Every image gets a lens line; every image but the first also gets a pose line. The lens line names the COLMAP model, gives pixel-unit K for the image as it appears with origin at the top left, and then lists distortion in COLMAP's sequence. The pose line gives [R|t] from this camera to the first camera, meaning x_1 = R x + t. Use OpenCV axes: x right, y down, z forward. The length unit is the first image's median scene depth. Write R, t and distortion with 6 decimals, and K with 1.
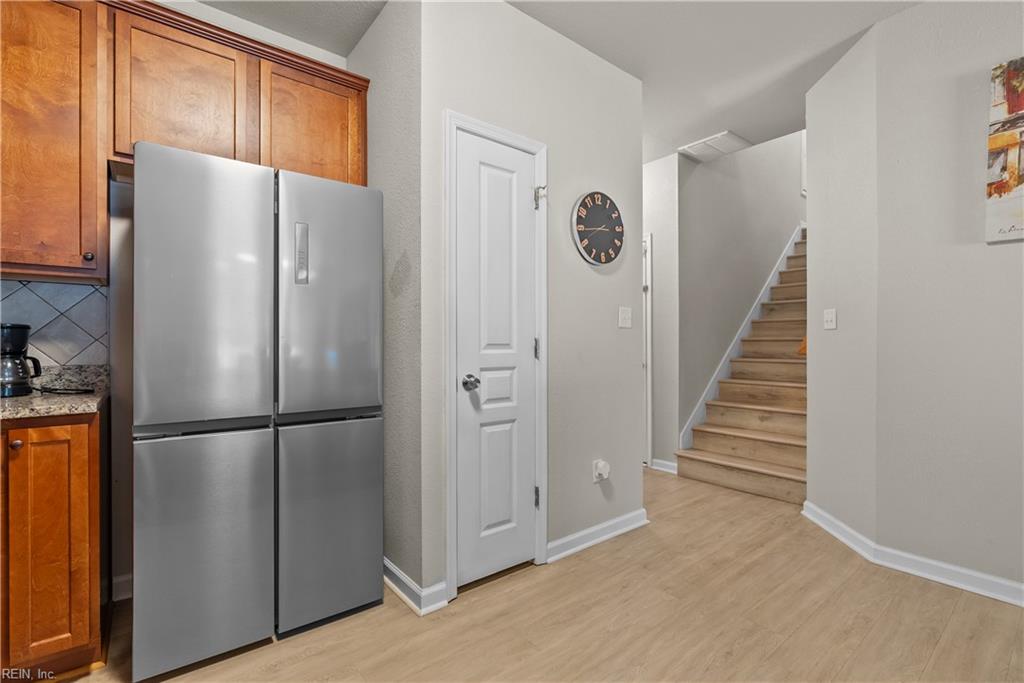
lens RADIAL K [[465.7, 0, 512.0], [0, 465.7, 341.5], [0, 0, 1]] dist [-0.008928, 0.001167]
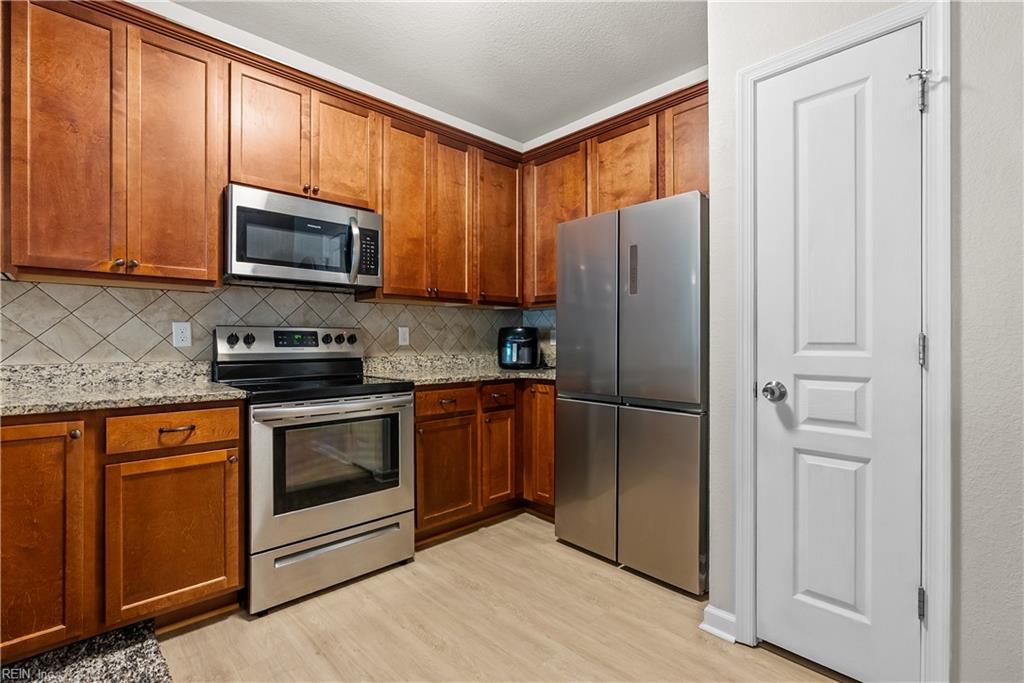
lens RADIAL K [[467.5, 0, 512.0], [0, 467.5, 341.5], [0, 0, 1]] dist [-0.010225, 0.000101]
pose [[0.083329, -0.001187, -0.996521, 0.634659], [0.002391, 0.999997, -0.000991, 0.002743], [0.996519, -0.002300, 0.083332, 0.471243]]
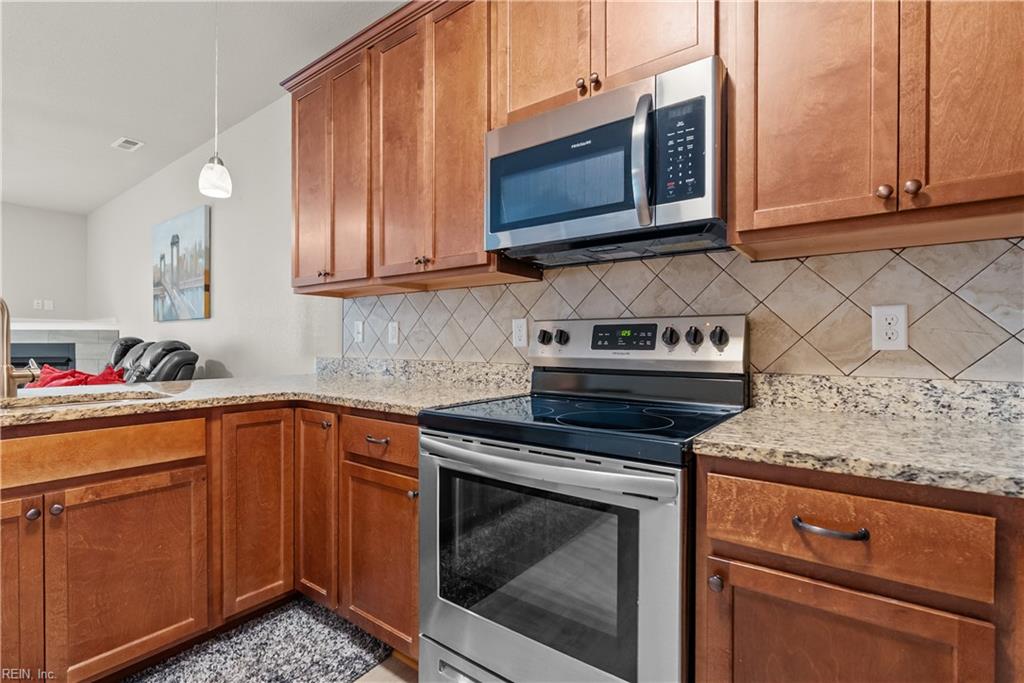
lens RADIAL K [[471.3, 0, 516.8], [0, 471.3, 345.5], [0, 0, 1]] dist [-0.007776, 0.000811]
pose [[-0.966372, -0.004448, -0.257108, -0.223554], [-0.004780, 0.999988, 0.000667, 0.007858], [0.257102, 0.001873, -0.966382, 0.701796]]
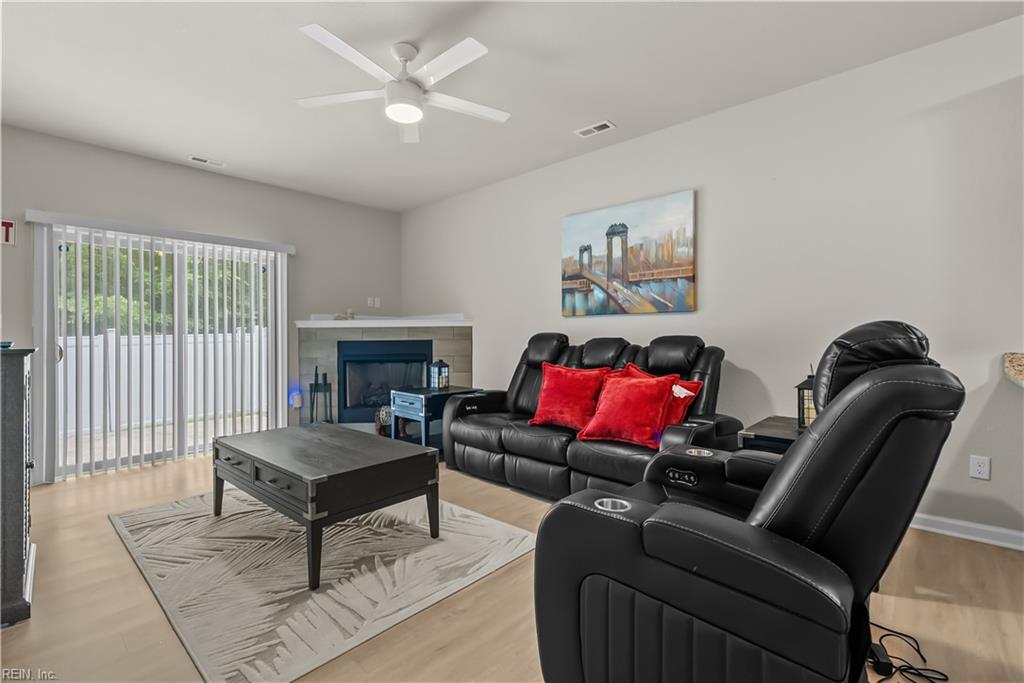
lens RADIAL K [[462.9, 0, 516.6], [0, 462.9, 336.2], [0, 0, 1]] dist [-0.023340, 0.000217]
pose [[-0.987520, 0.002283, -0.157476, 1.313567], [0.003513, 0.999965, -0.007534, 0.008056], [0.157453, -0.007993, -0.987494, 0.179504]]
